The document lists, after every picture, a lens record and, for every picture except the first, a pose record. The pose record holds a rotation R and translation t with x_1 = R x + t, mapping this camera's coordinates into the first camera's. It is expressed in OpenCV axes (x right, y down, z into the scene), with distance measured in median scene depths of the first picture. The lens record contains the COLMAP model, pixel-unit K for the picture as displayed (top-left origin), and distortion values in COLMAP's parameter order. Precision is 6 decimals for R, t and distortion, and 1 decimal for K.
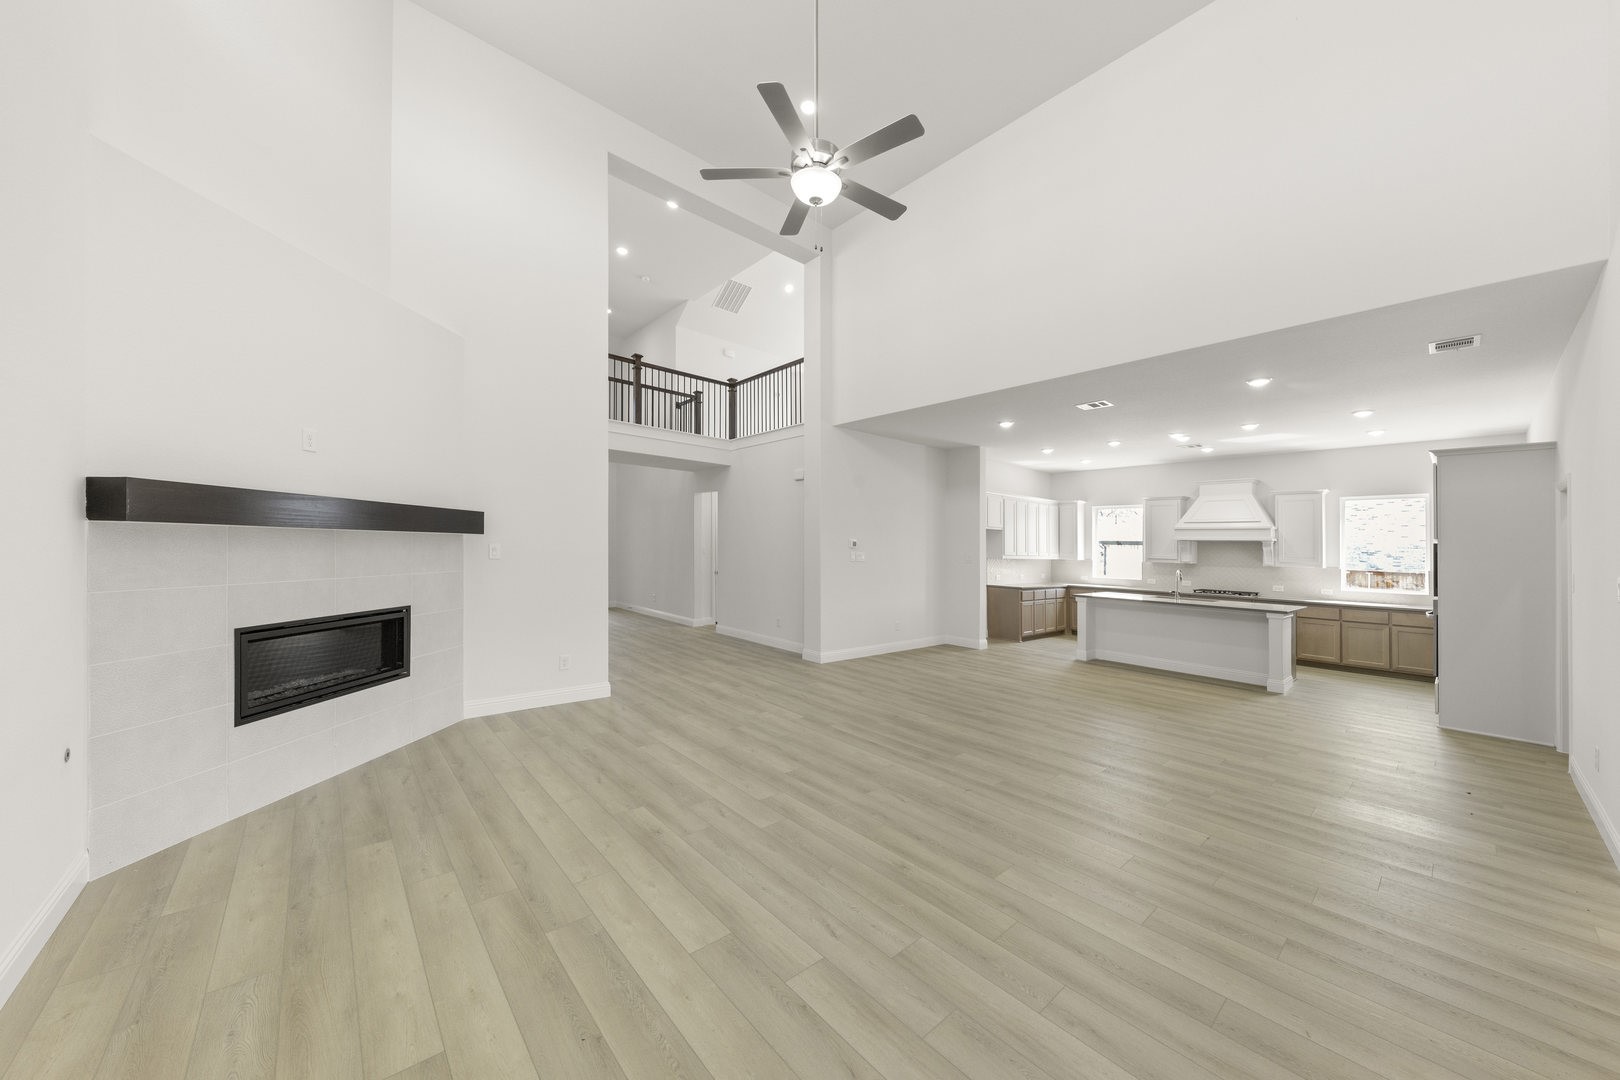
lens RADIAL K [[573.0, 0, 822.0], [0, 573.0, 541.3], [0, 0, 1]] dist [0.001841, 0.000124]
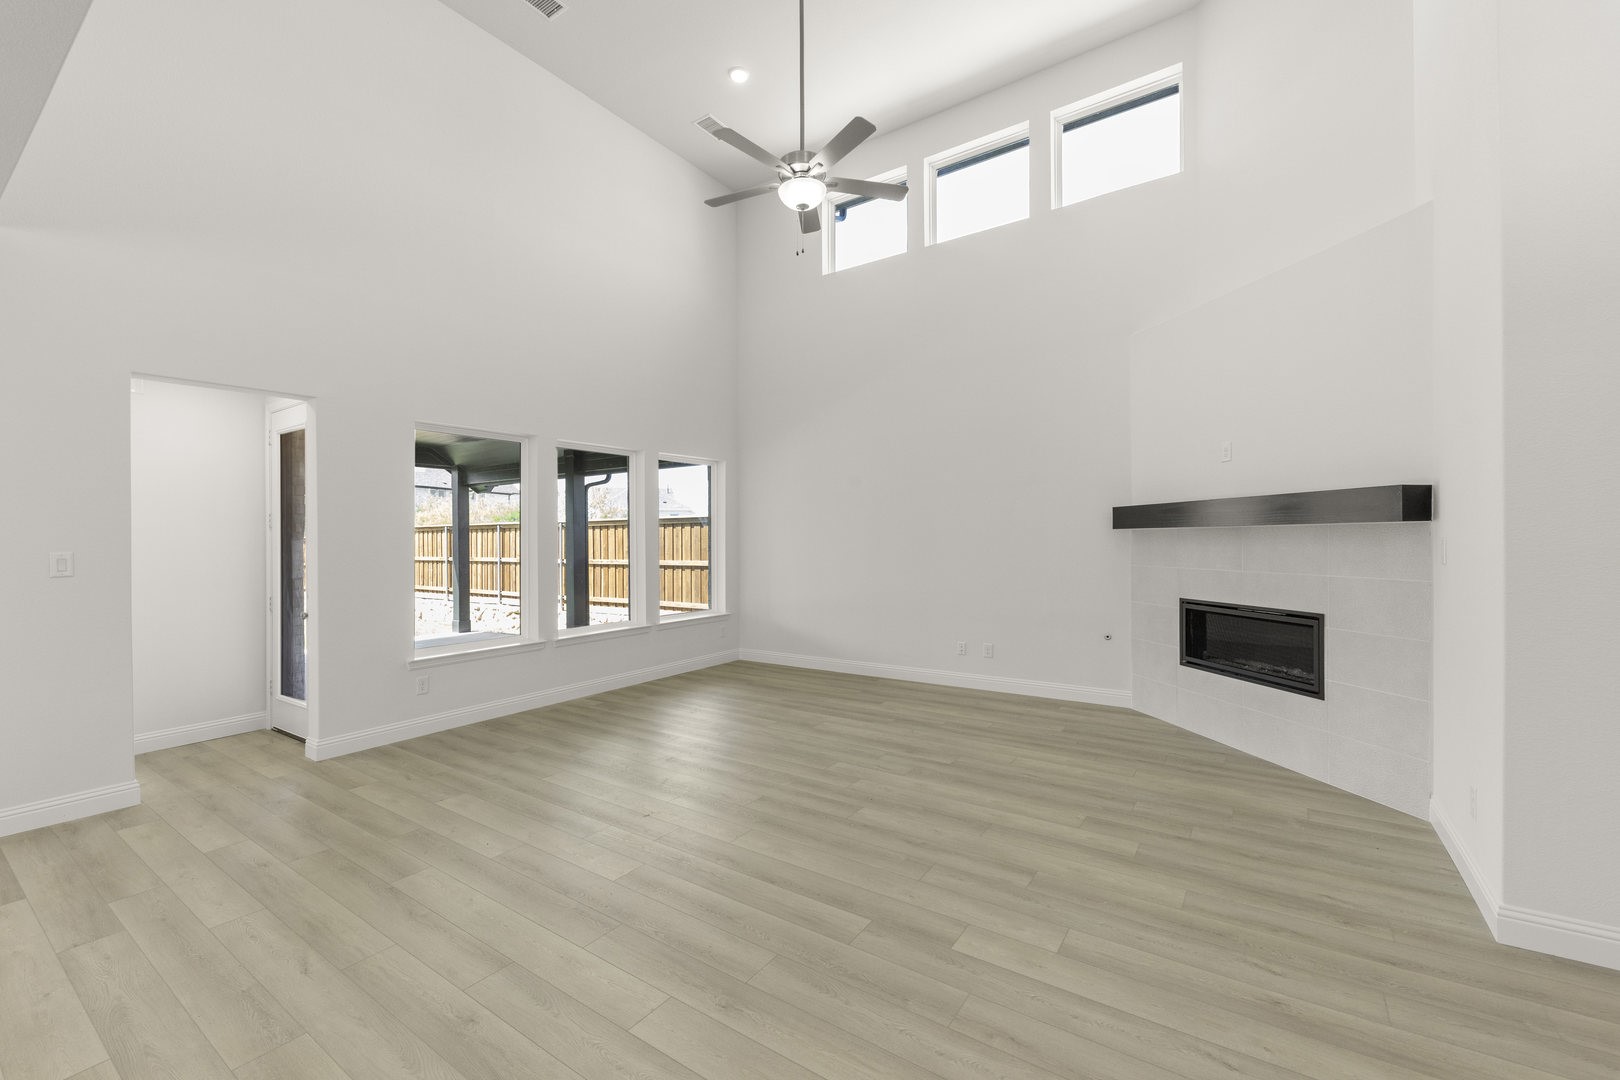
lens RADIAL K [[666.2, 0, 813.9], [0, 666.2, 541.0], [0, 0, 1]] dist [0.001550, 0.000174]
pose [[-0.968207, -0.012992, -0.249814, 0.251539], [-0.011262, 0.999902, -0.008355, 0.025885], [0.249898, -0.005276, -0.968258, 1.917614]]
